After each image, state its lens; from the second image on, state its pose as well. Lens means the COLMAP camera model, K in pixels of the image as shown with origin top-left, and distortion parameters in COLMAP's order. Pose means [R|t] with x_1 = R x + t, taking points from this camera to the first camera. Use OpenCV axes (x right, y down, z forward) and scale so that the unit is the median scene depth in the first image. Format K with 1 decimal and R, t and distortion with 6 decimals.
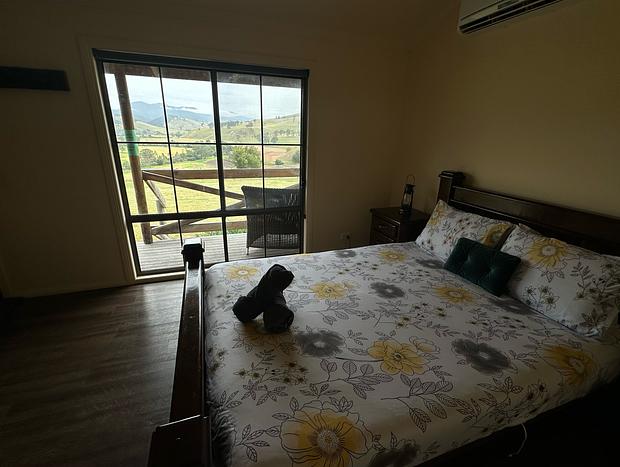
lens RADIAL K [[290.7, 0, 310.5], [0, 290.7, 234.3], [0, 0, 1]] dist [-0.004256, -0.000676]
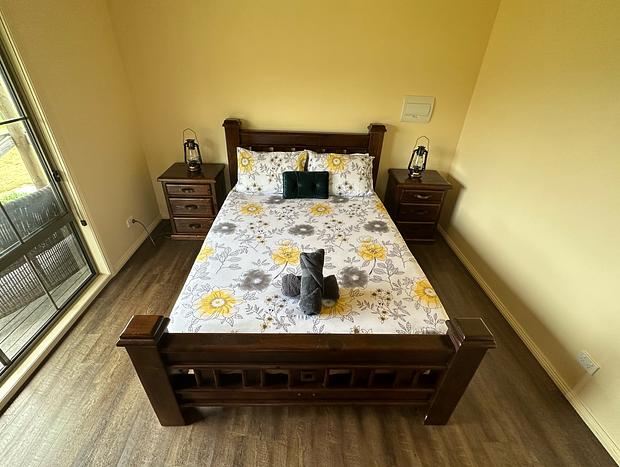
lens RADIAL K [[290.7, 0, 309.9], [0, 290.7, 233.7], [0, 0, 1]] dist [-0.004256, -0.000676]
pose [[0.315788, -0.506689, 0.802212, -0.727874], [0.286210, 0.856961, 0.428604, -0.318411], [-0.904633, 0.094253, 0.415638, 0.420375]]
